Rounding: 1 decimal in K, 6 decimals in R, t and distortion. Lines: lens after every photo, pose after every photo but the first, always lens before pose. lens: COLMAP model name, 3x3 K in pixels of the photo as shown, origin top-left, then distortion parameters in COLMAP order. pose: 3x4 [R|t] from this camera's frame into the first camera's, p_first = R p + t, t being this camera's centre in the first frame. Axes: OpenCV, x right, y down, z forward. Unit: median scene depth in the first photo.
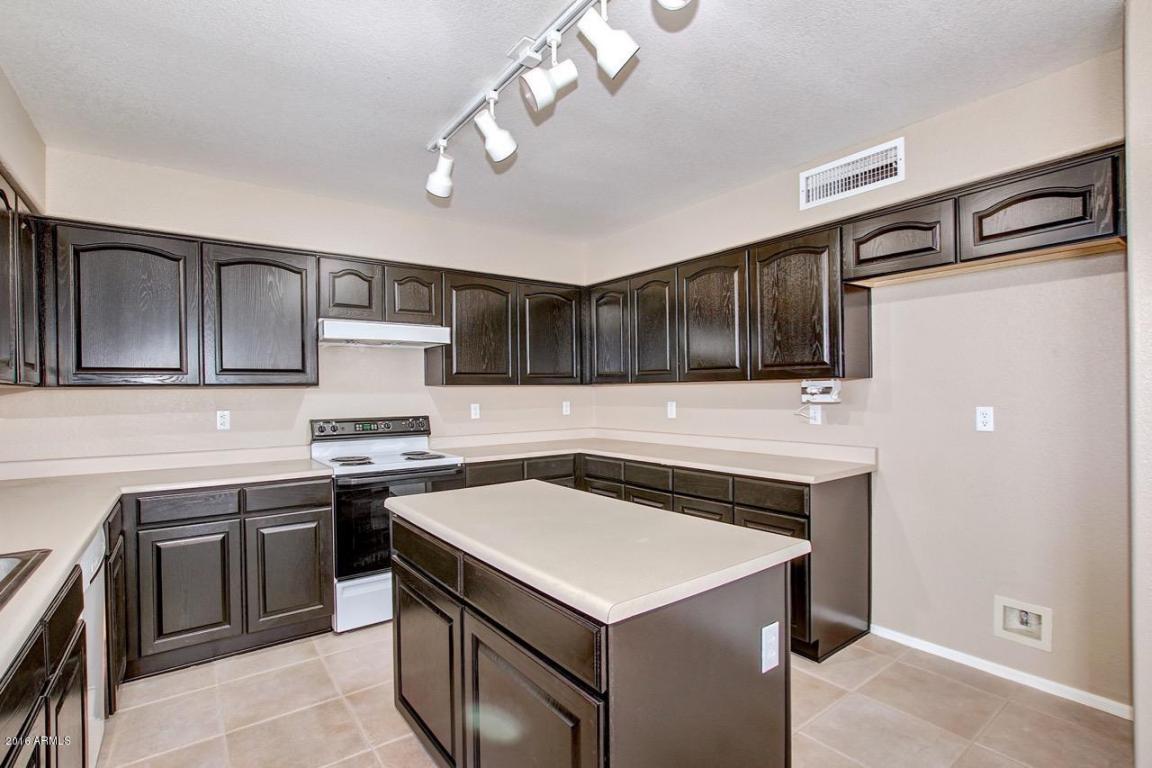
lens RADIAL K [[539.4, 0, 572.8], [0, 539.4, 393.1], [0, 0, 1]] dist [-0.027303, 0.001618]
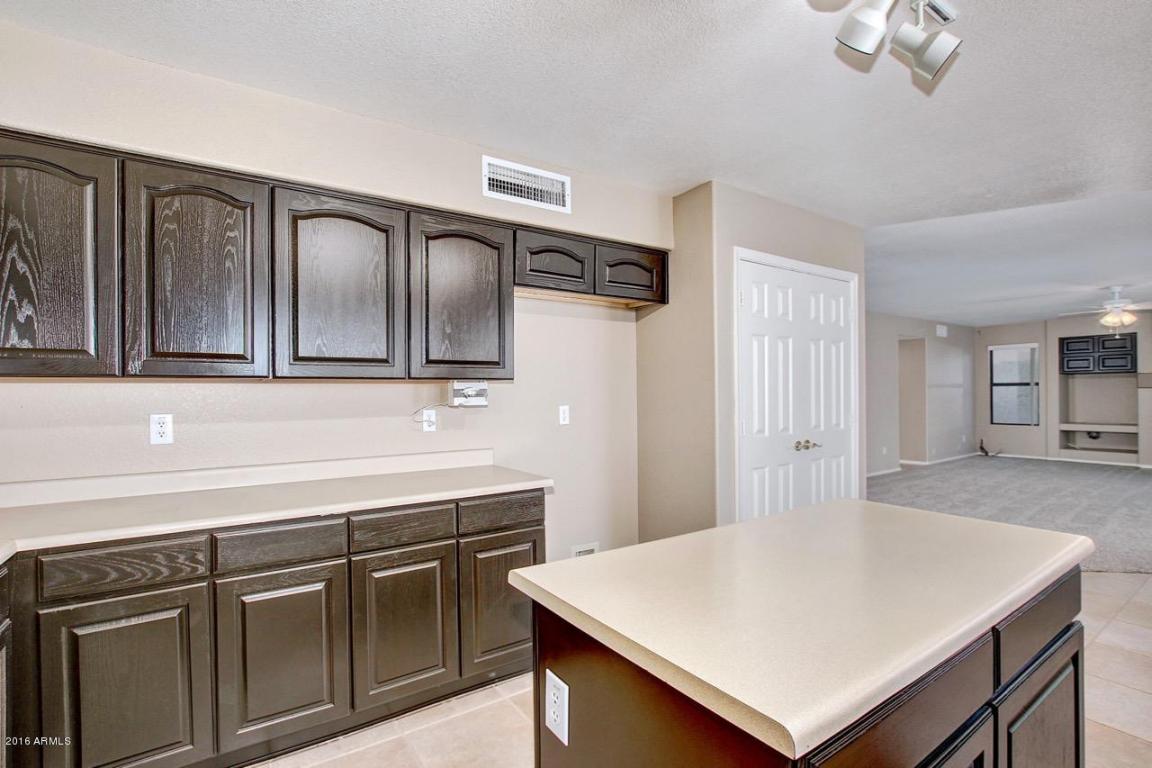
lens RADIAL K [[539.4, 0, 572.8], [0, 539.4, 393.1], [0, 0, 1]] dist [-0.027303, 0.001618]
pose [[0.030961, 0.010504, 0.999465, -0.472105], [0.009222, 0.999899, -0.010794, 0.007647], [-0.999478, 0.009551, 0.030861, 0.802435]]
